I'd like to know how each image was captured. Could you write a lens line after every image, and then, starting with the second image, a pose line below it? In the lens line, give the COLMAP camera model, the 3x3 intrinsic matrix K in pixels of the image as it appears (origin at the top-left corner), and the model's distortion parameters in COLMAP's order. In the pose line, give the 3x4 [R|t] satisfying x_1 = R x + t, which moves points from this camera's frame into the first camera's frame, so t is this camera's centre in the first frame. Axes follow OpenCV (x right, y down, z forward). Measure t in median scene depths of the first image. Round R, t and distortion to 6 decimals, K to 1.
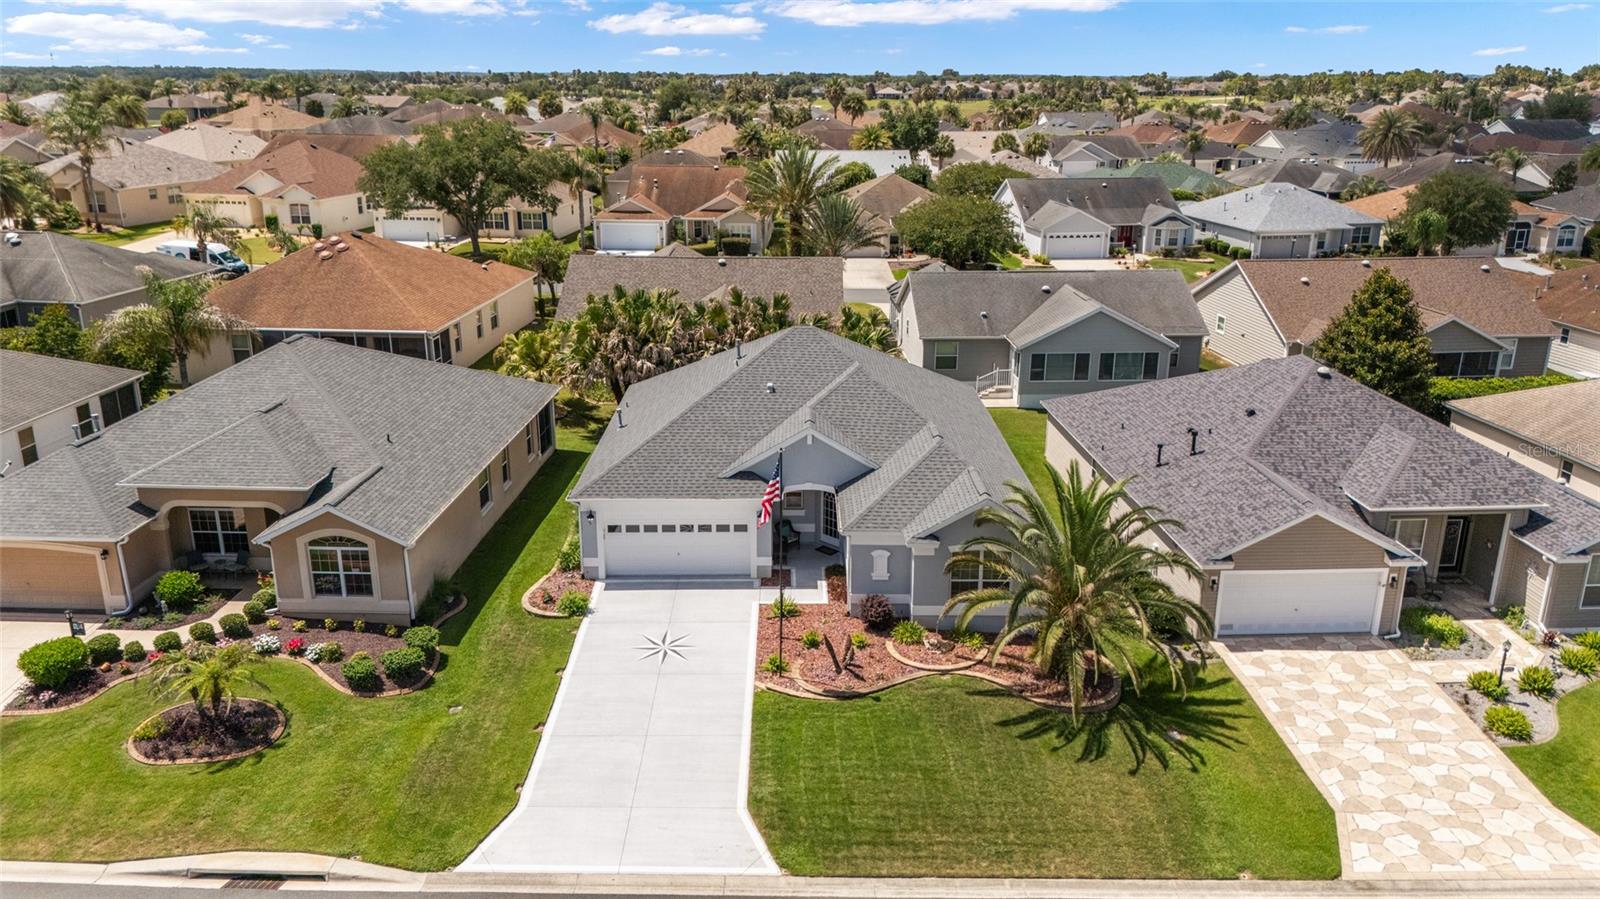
lens RADIAL K [[1179.5, 0, 800.0], [0, 1179.5, 449.5], [0, 0, 1]] dist [0.083764, -0.108504]
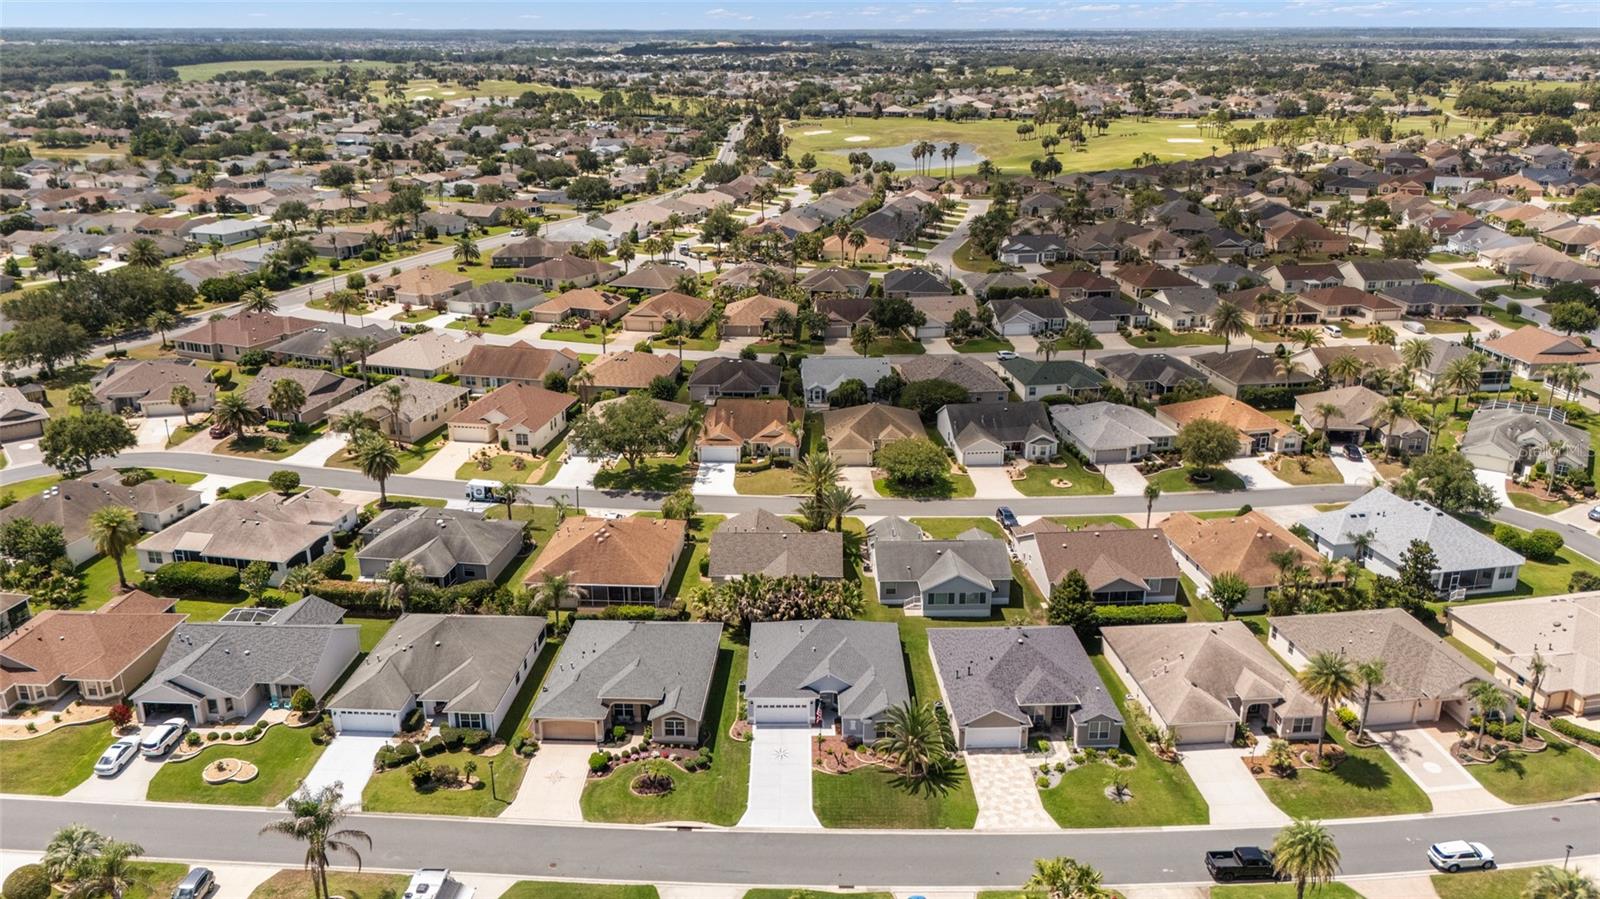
lens RADIAL K [[1179.5, 0, 800.0], [0, 1179.5, 449.5], [0, 0, 1]] dist [0.083764, -0.108504]
pose [[0.999967, -0.001387, -0.008028, -0.040626], [0.001627, 0.999546, 0.030081, -0.690456], [0.007982, -0.030093, 0.999515, -1.974274]]
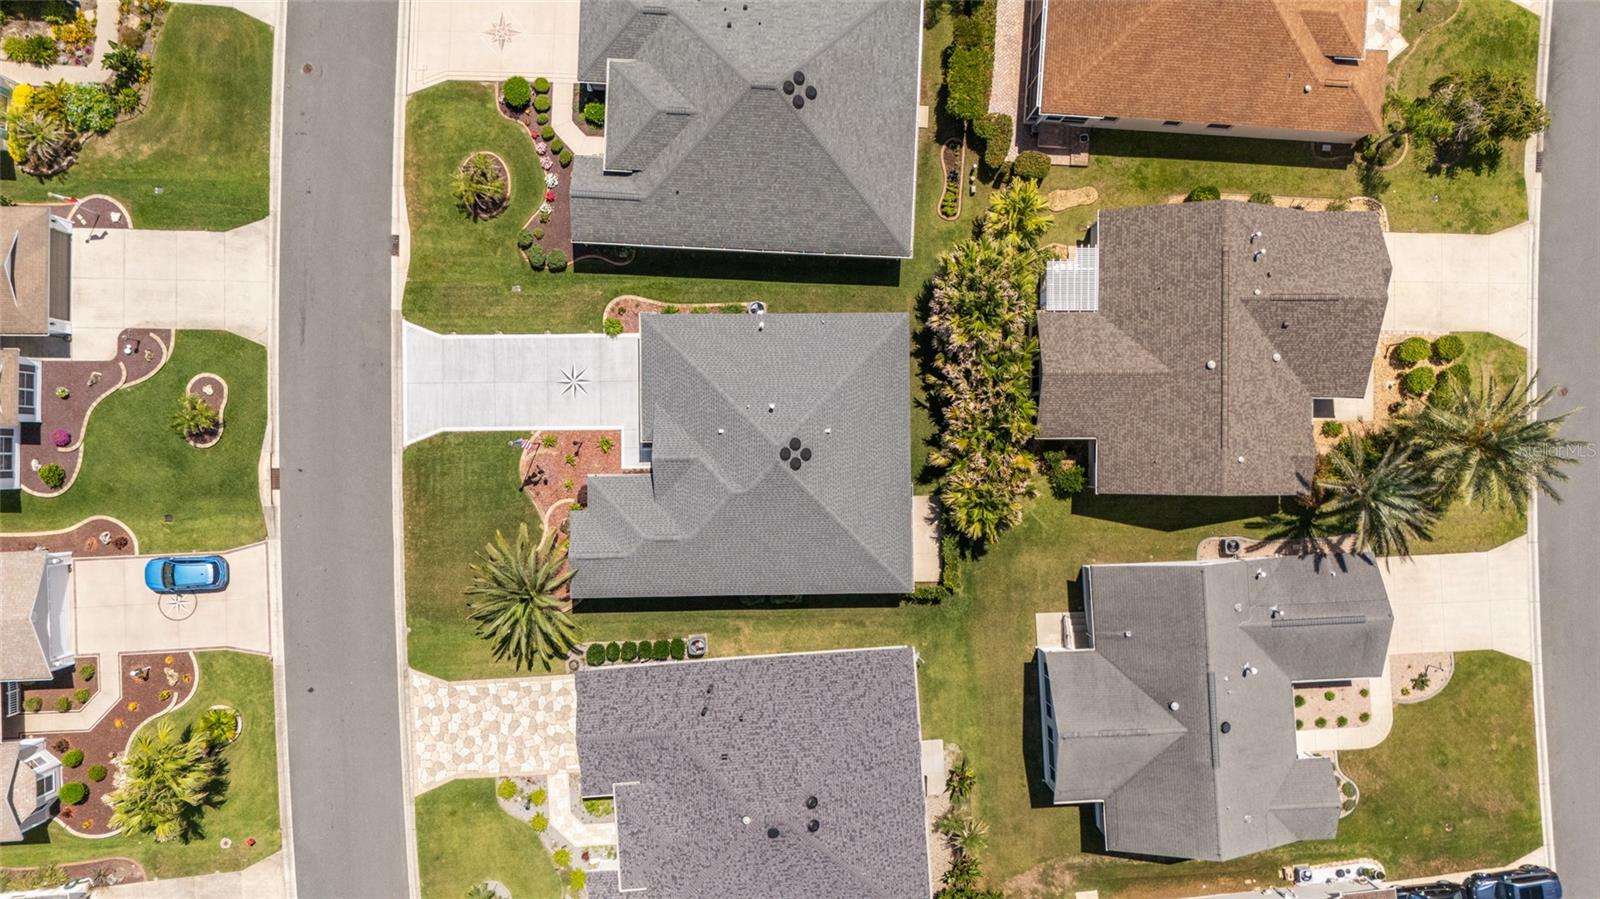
lens RADIAL K [[1179.5, 0, 800.0], [0, 1179.5, 449.5], [0, 0, 1]] dist [0.083764, -0.108504]
pose [[0.003940, 0.999907, -0.013029, 0.019236], [-0.322243, 0.013604, 0.946559, -1.711651], [0.946649, 0.000470, 0.322266, 0.719854]]
